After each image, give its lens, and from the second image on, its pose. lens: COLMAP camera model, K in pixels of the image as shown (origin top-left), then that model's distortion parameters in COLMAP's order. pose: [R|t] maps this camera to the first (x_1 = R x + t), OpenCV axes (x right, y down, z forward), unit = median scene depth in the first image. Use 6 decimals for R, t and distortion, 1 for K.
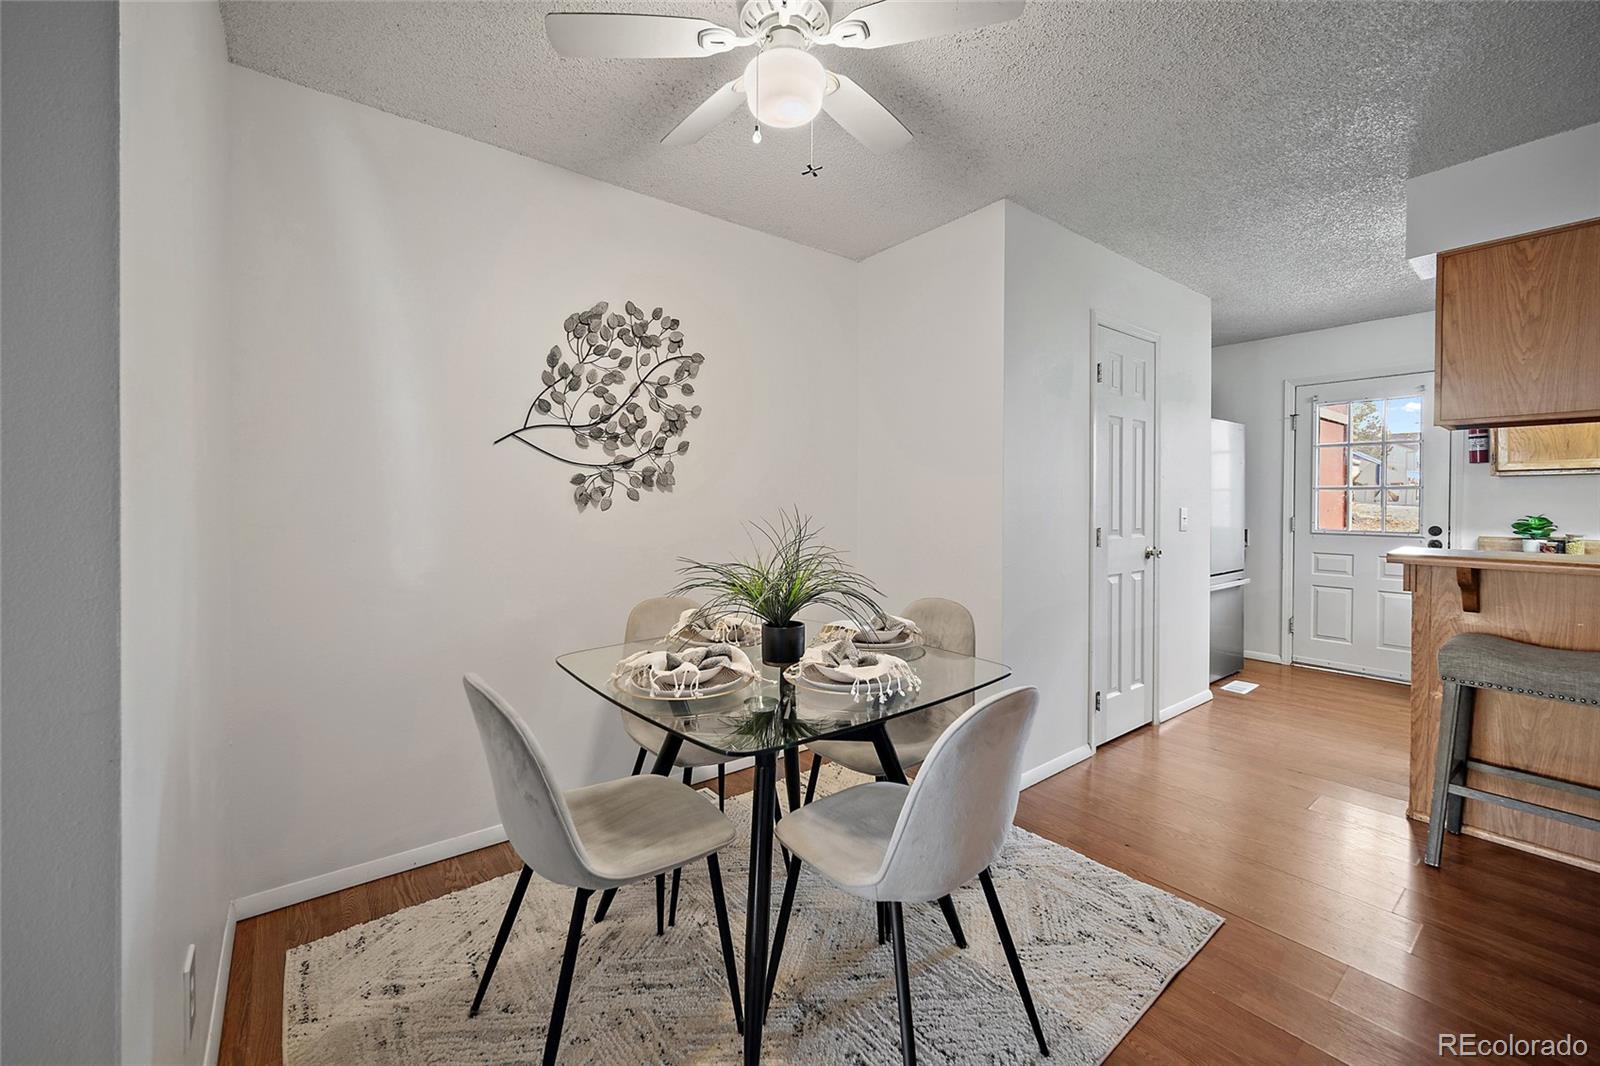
lens RADIAL K [[655.0, 0, 799.0], [0, 655.0, 506.7], [0, 0, 1]] dist [0.002075, -0.000125]
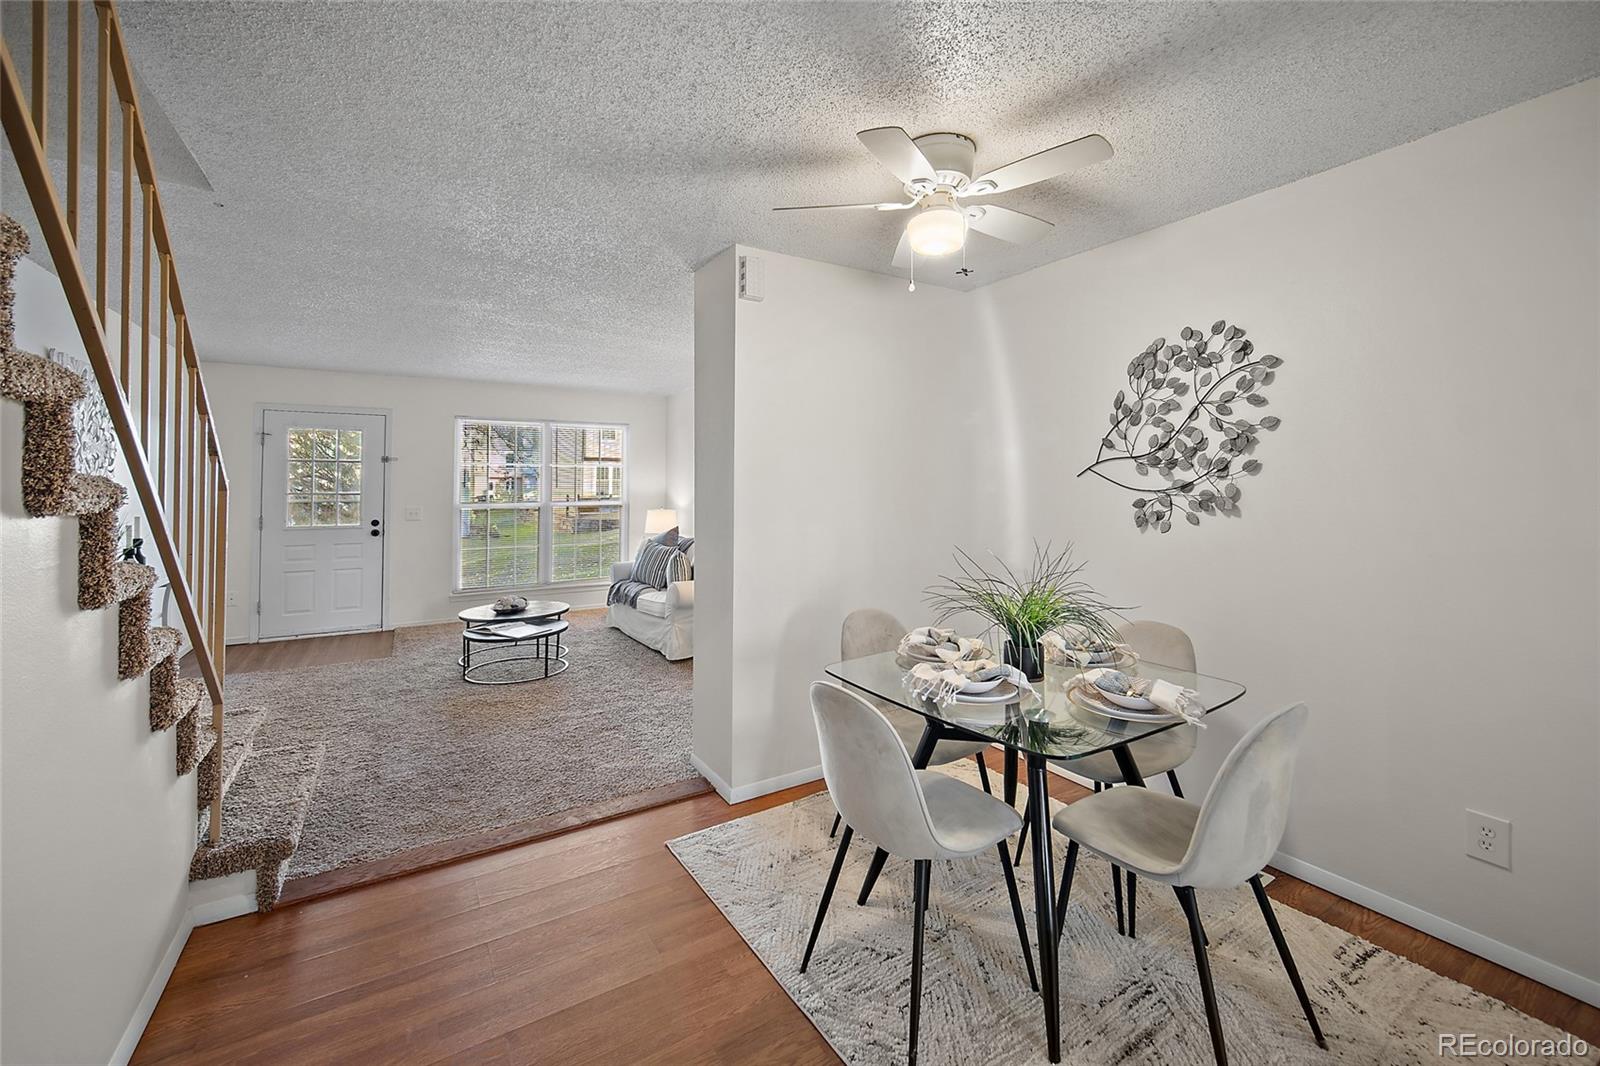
lens RADIAL K [[655.0, 0, 804.9], [0, 655.0, 474.1], [0, 0, 1]] dist [0.002075, -0.000125]
pose [[-0.112260, -0.025497, -0.993352, 0.815554], [-0.006516, 0.999668, -0.024923, -0.058231], [0.993657, 0.003674, -0.112389, 0.535455]]
